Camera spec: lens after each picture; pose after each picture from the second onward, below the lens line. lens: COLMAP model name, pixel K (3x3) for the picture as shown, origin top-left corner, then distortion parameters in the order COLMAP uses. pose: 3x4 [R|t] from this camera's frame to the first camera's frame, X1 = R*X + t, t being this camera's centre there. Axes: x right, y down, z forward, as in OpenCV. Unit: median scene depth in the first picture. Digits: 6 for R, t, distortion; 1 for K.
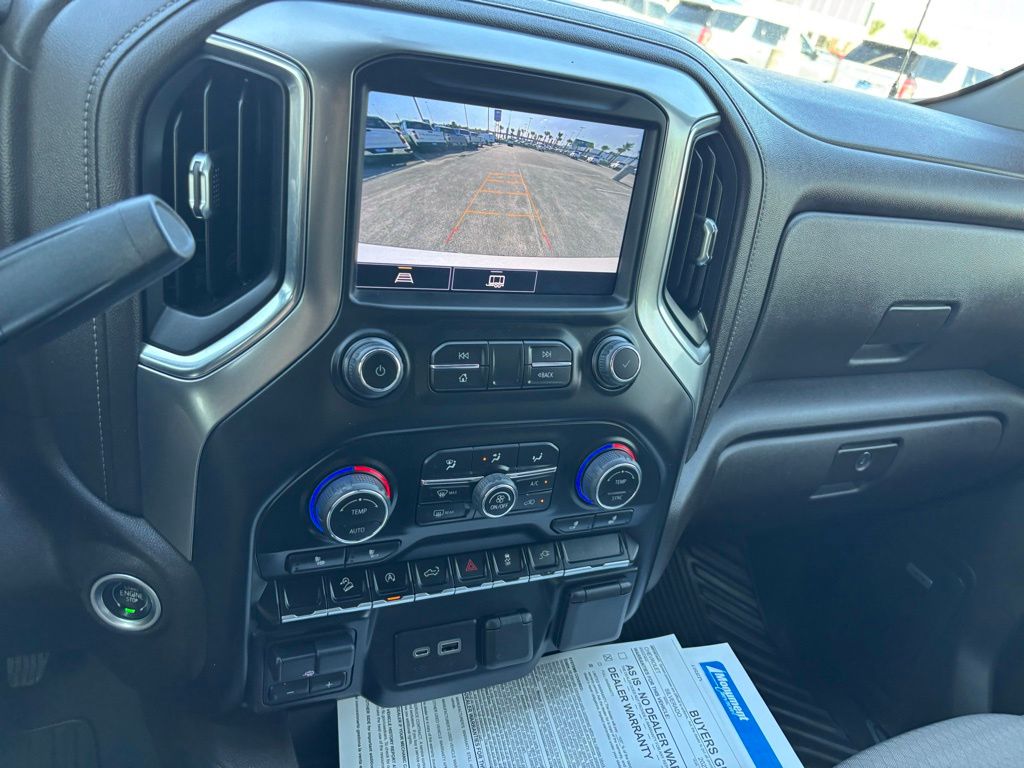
lens RADIAL K [[773.5, 0, 520.2], [0, 773.5, 389.4], [0, 0, 1]] dist [0.054528, -0.074144]
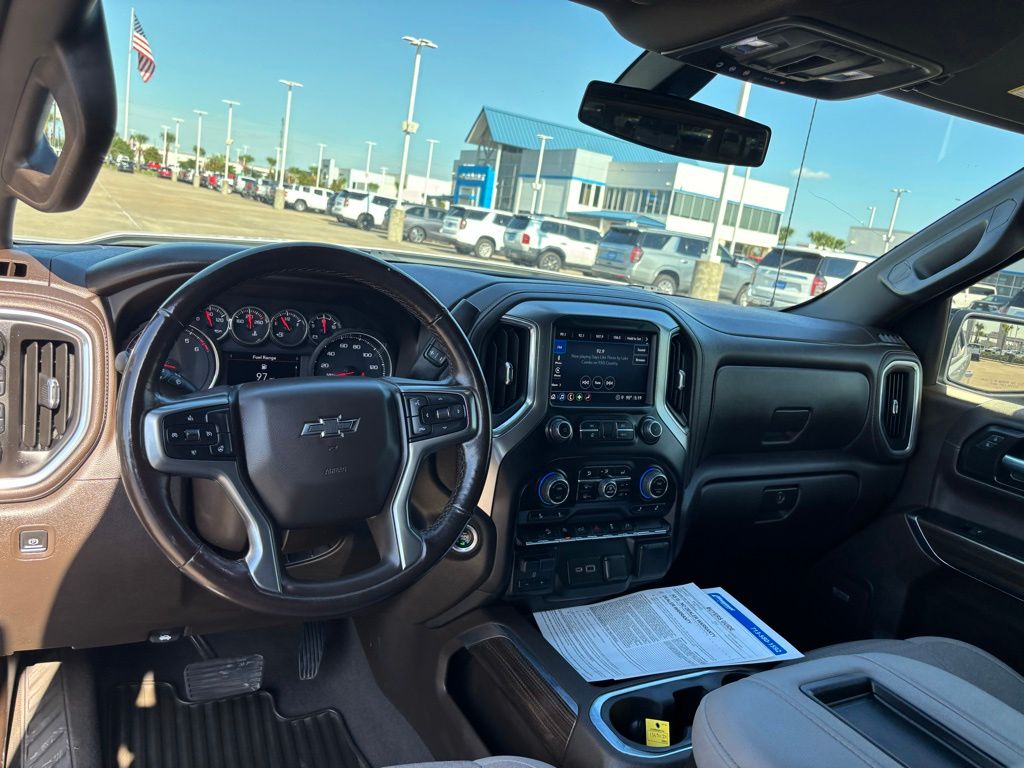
lens RADIAL K [[773.5, 0, 520.2], [0, 773.5, 389.4], [0, 0, 1]] dist [0.054528, -0.074144]
pose [[0.995379, -0.078221, 0.055698, -0.394837], [0.089957, 0.962512, -0.255888, 0.417018], [-0.033594, 0.259716, 0.965101, -1.289138]]
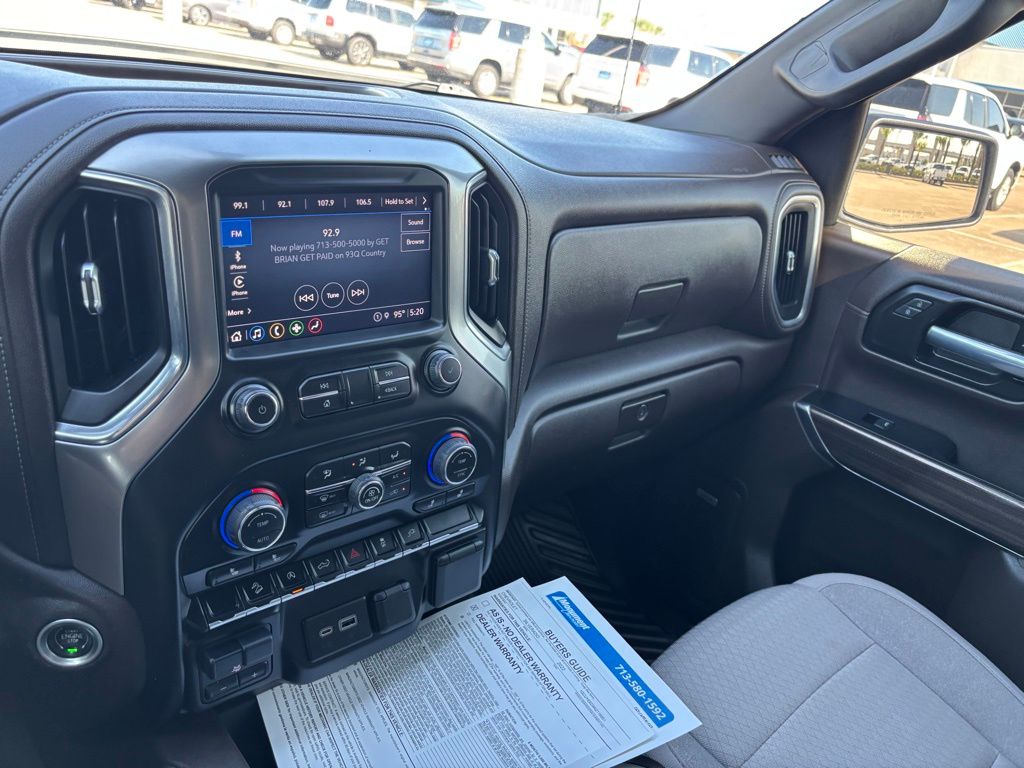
lens RADIAL K [[767.5, 0, 509.7], [0, 767.5, 379.9], [0, 0, 1]] dist [0.090924, -0.145594]
pose [[0.959334, -0.172036, 0.223791, -0.058529], [0.175461, 0.984475, 0.004642, -0.005871], [-0.221115, 0.034813, 0.974626, -0.275221]]
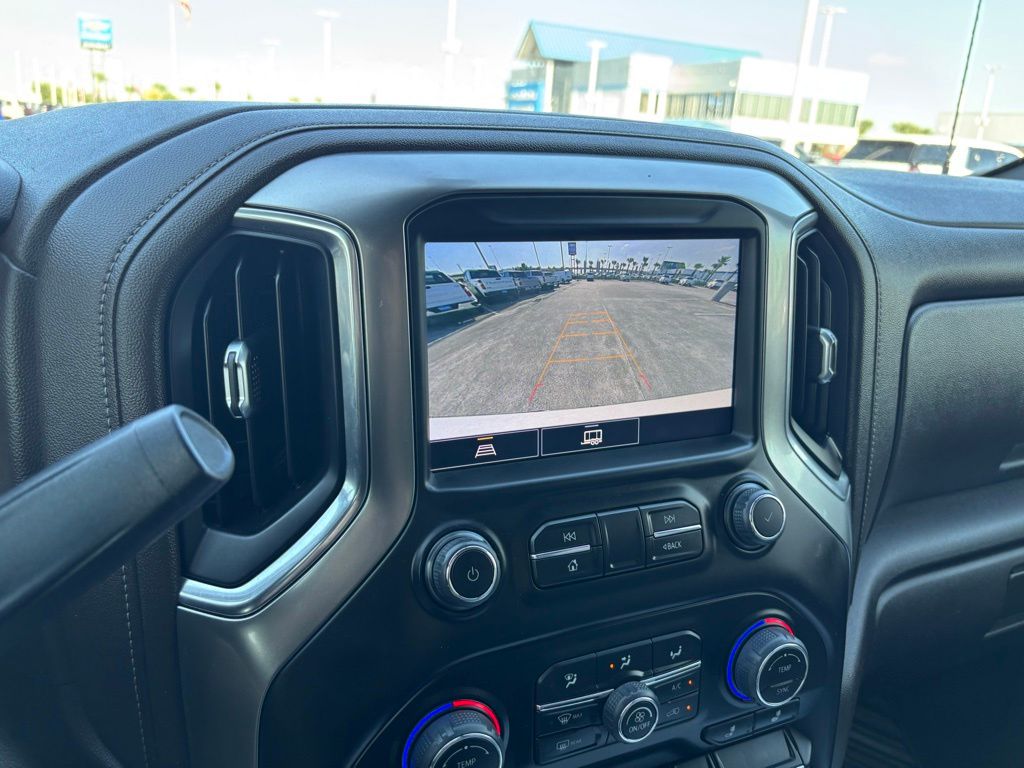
lens RADIAL K [[767.5, 0, 509.7], [0, 767.5, 379.9], [0, 0, 1]] dist [0.090924, -0.145594]
pose [[0.988419, -0.140779, -0.056651, -0.061619], [0.127945, 0.973852, -0.187730, -0.055241], [0.081598, 0.178308, 0.980586, 0.170124]]
